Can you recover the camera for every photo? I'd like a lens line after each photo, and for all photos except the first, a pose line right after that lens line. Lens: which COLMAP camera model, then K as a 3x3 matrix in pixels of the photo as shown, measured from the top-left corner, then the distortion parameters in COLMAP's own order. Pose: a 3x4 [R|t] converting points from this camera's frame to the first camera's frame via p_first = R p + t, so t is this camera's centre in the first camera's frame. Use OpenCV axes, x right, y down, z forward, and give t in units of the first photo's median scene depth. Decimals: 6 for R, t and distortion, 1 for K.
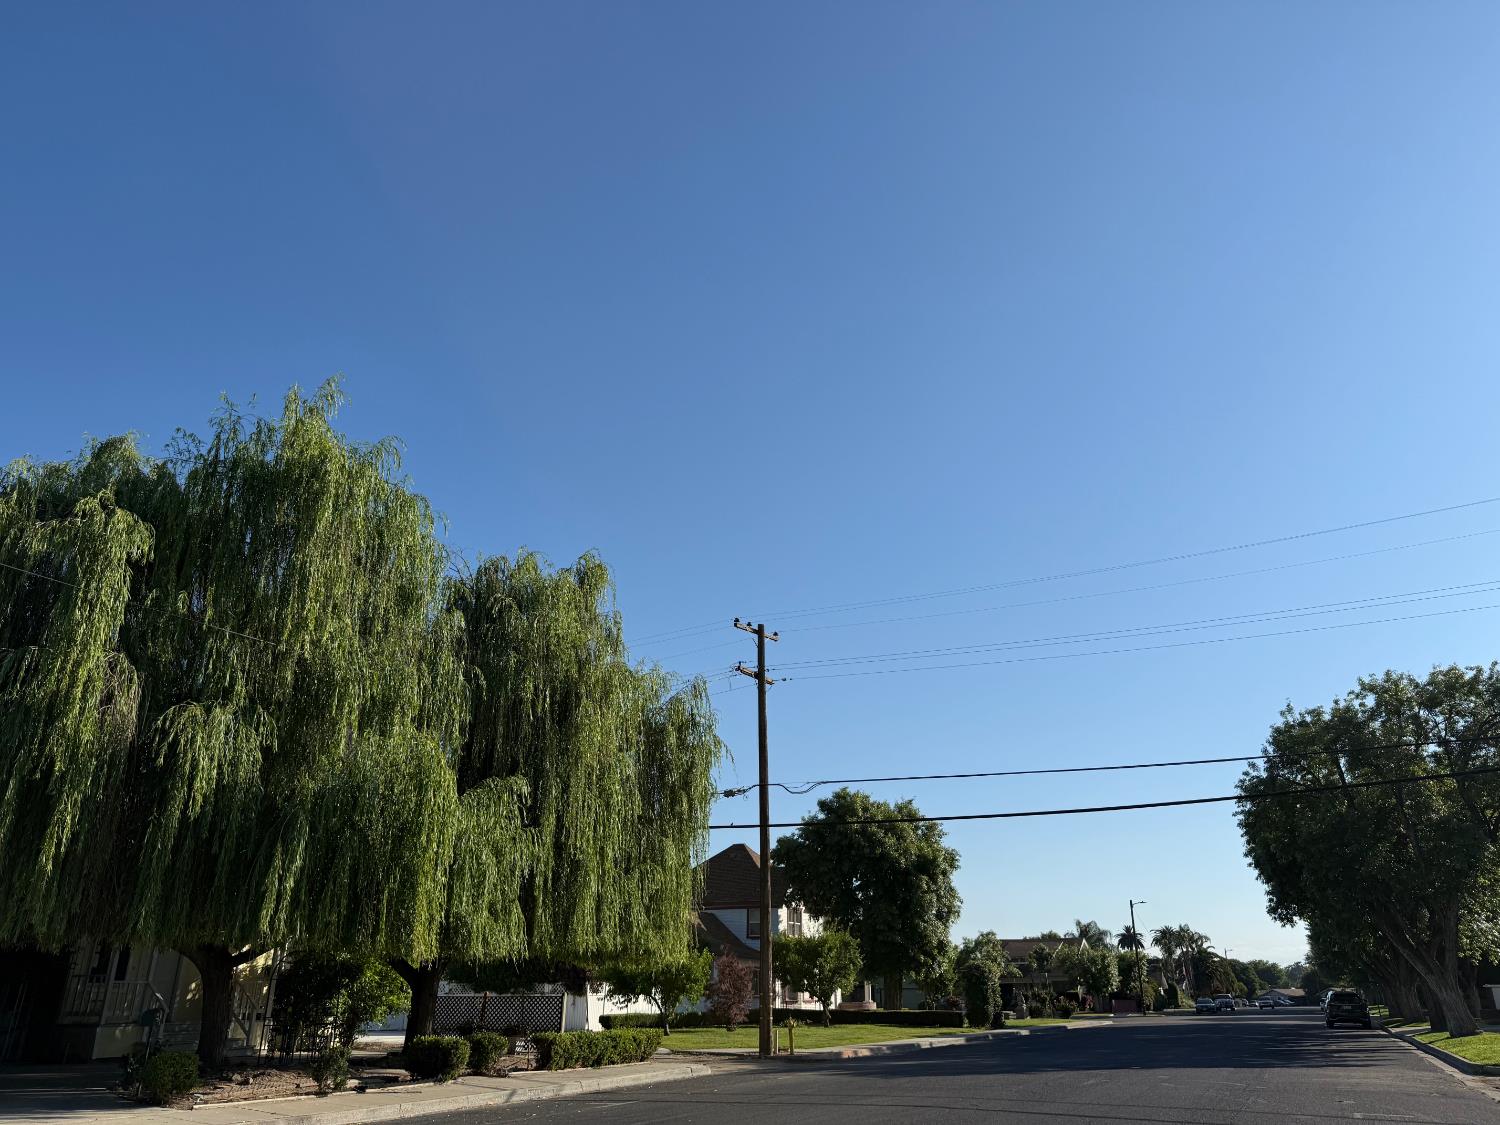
lens RADIAL K [[1046.3, 0, 746.5], [0, 1046.3, 561.5], [0, 0, 1]] dist [0.051344, -0.065018]
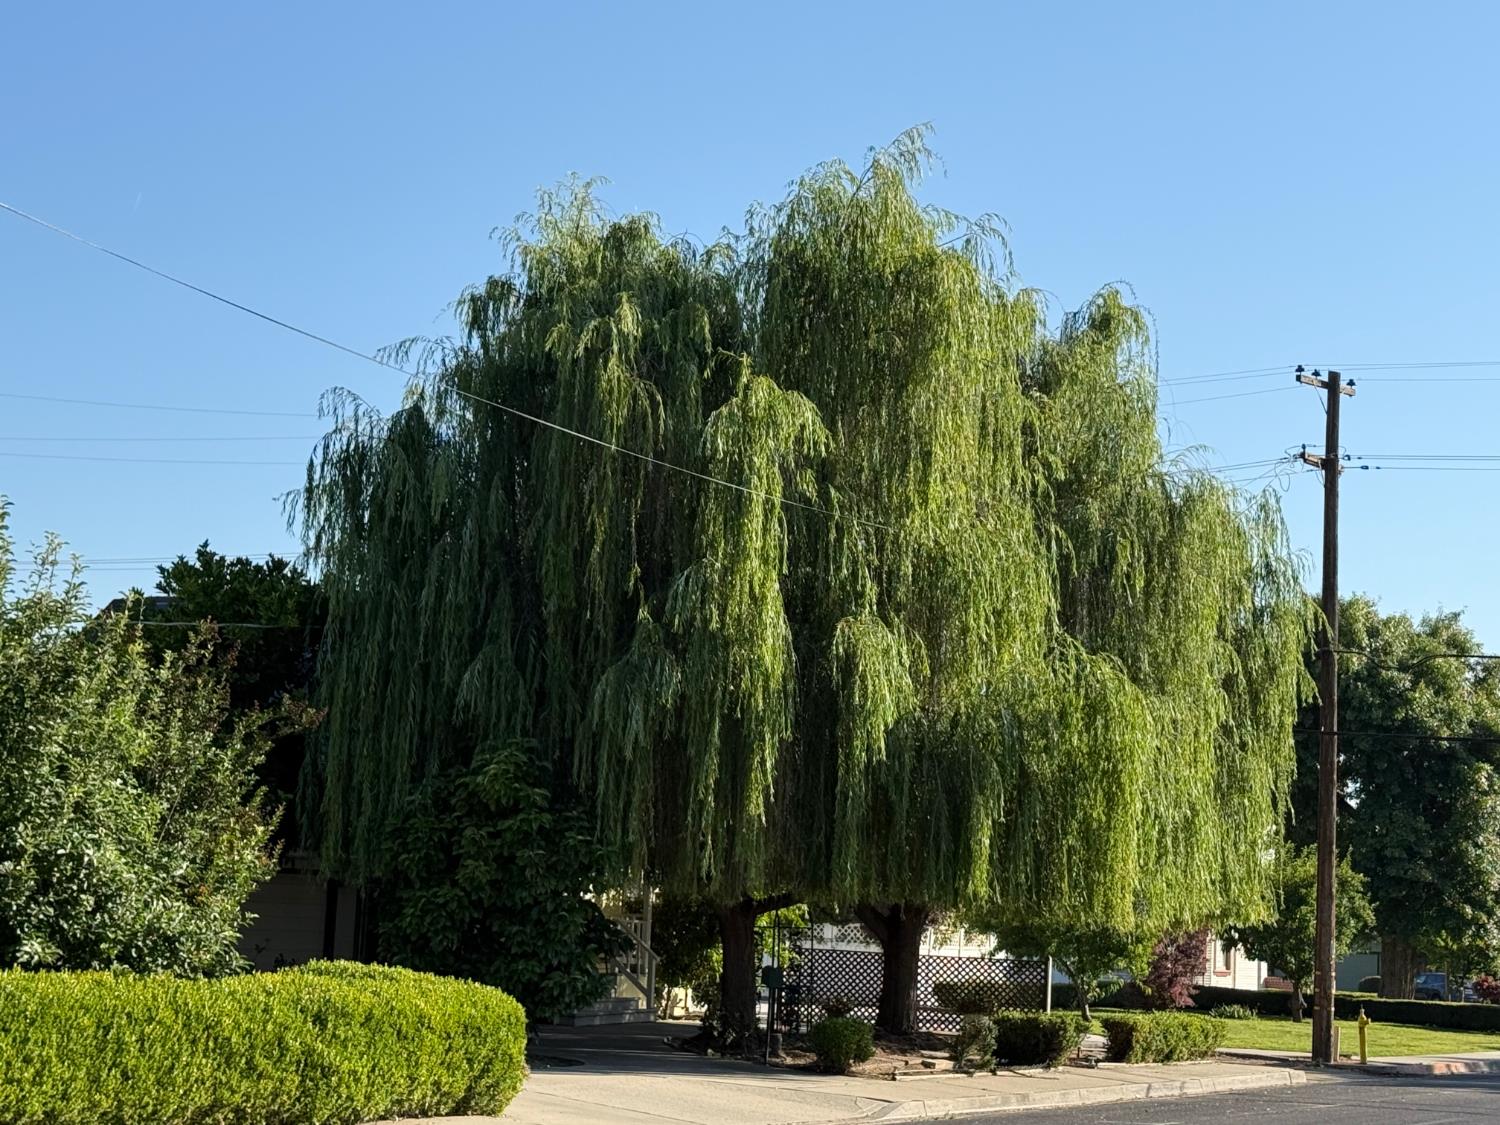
lens RADIAL K [[2774.3, 0, 750.3], [0, 2774.3, 563.0], [0, 0, 1]] dist [0.271942, 0.000000]
pose [[0.999100, 0.041271, -0.009786, -0.290380], [-0.037355, 0.965455, 0.257877, -0.226638], [0.020091, -0.257279, 0.966128, -0.524141]]
